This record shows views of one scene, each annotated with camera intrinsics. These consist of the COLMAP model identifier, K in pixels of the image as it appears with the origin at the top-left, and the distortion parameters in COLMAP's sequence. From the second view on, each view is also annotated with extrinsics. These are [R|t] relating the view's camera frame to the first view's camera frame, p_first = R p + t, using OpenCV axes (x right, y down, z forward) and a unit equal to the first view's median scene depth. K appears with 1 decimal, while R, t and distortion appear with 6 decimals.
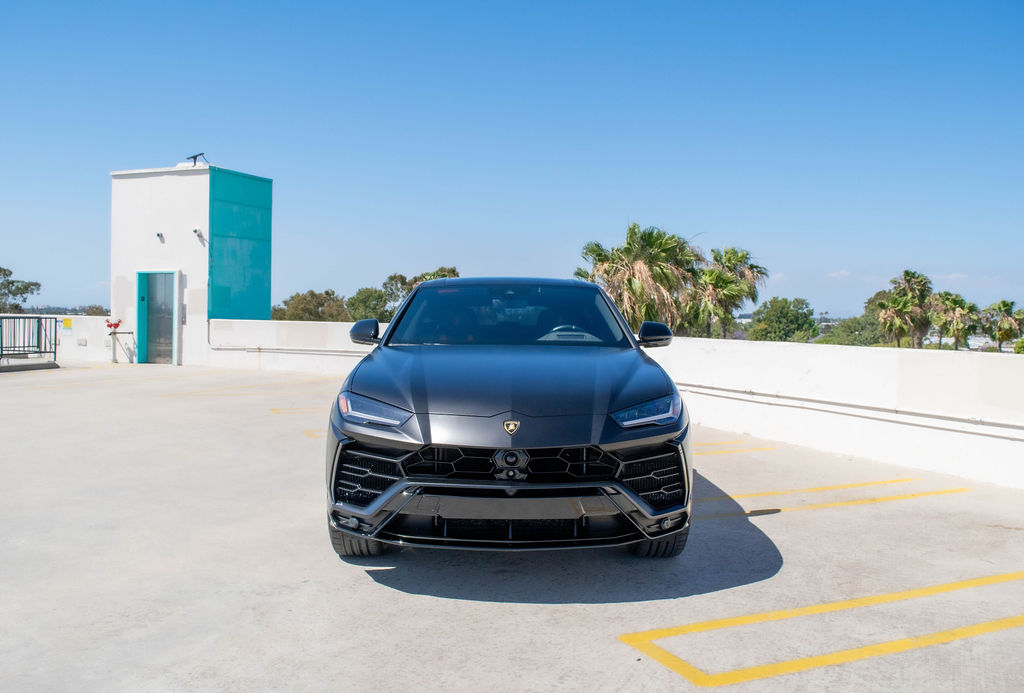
lens RADIAL K [[935.7, 0, 518.7], [0, 935.7, 341.0], [0, 0, 1]] dist [-0.064463, 0.000000]
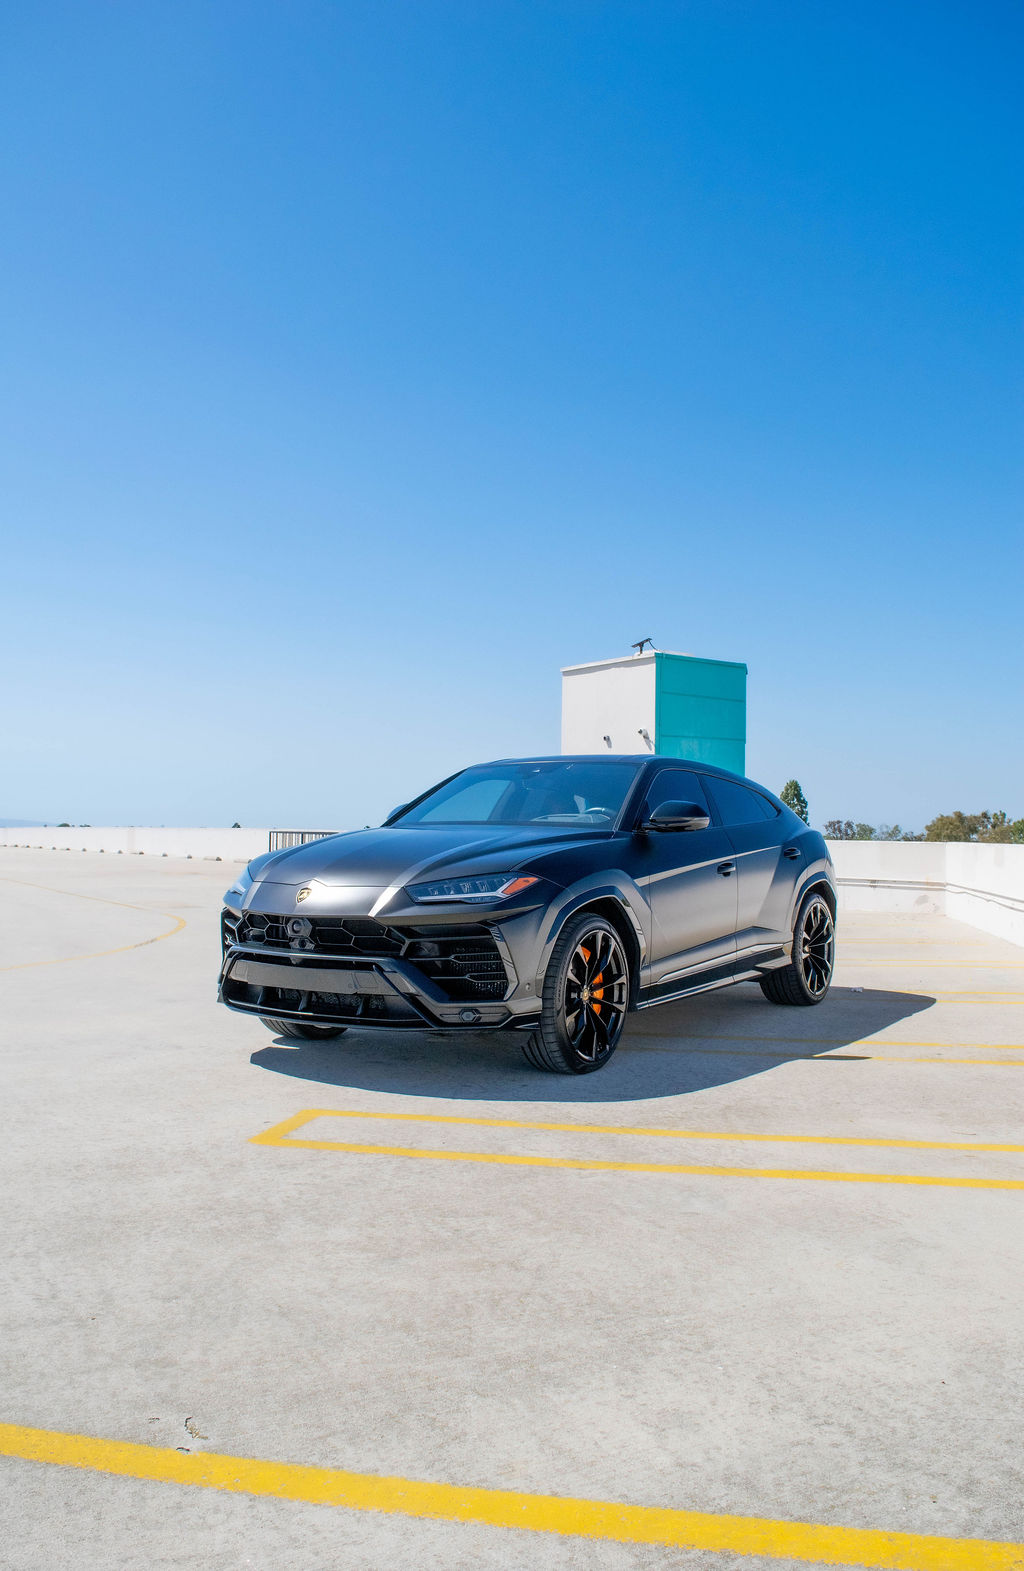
lens RADIAL K [[1255.7, 0, 501.7], [0, 1255.7, 791.9], [0, 0, 1]] dist [-0.087131, 0.006336]
pose [[0.811748, -0.022621, -0.583570, 0.844361], [-0.021163, 0.997454, -0.068103, 0.063747], [0.583625, 0.067633, 0.809202, 0.051724]]
